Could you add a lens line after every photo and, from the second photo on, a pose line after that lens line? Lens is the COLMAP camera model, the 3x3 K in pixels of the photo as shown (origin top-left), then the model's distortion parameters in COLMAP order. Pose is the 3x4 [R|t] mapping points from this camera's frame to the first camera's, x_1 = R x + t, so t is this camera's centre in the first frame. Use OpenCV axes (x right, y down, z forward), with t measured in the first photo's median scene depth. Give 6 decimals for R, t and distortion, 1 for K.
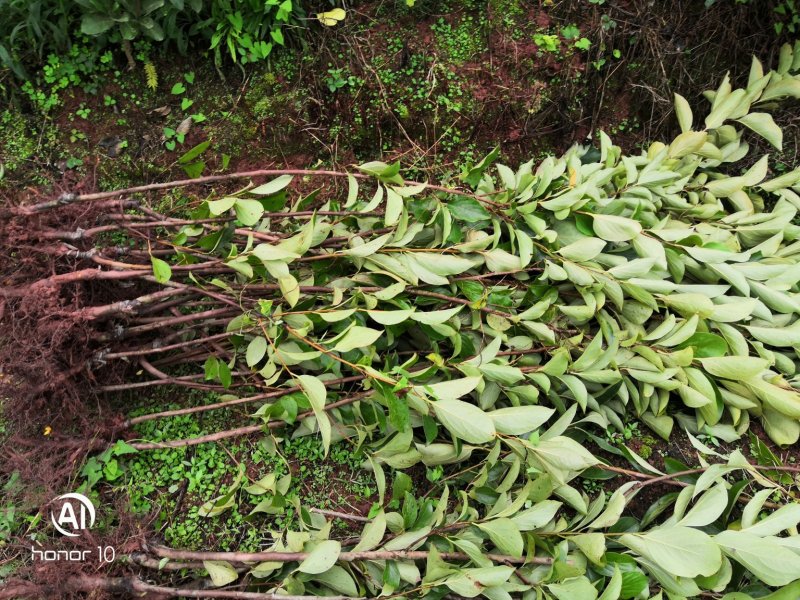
lens RADIAL K [[638.7, 0, 405.7], [0, 638.7, 302.7], [0, 0, 1]] dist [0.006117, 0.017198]
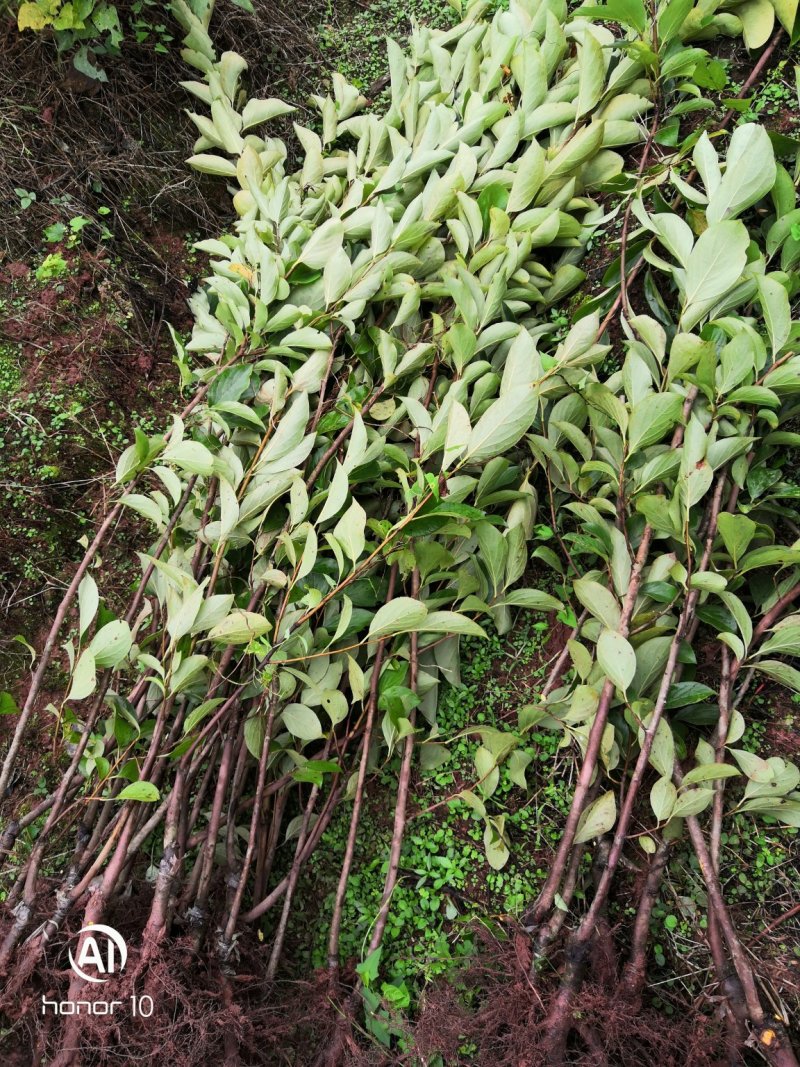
lens RADIAL K [[851.8, 0, 405.7], [0, 851.8, 529.2], [0, 0, 1]] dist [0.006117, 0.017198]
pose [[0.329451, -0.889315, 0.317144, -0.309880], [0.927813, 0.367190, 0.065831, 0.042254], [-0.174997, 0.272562, 0.946090, 0.058267]]
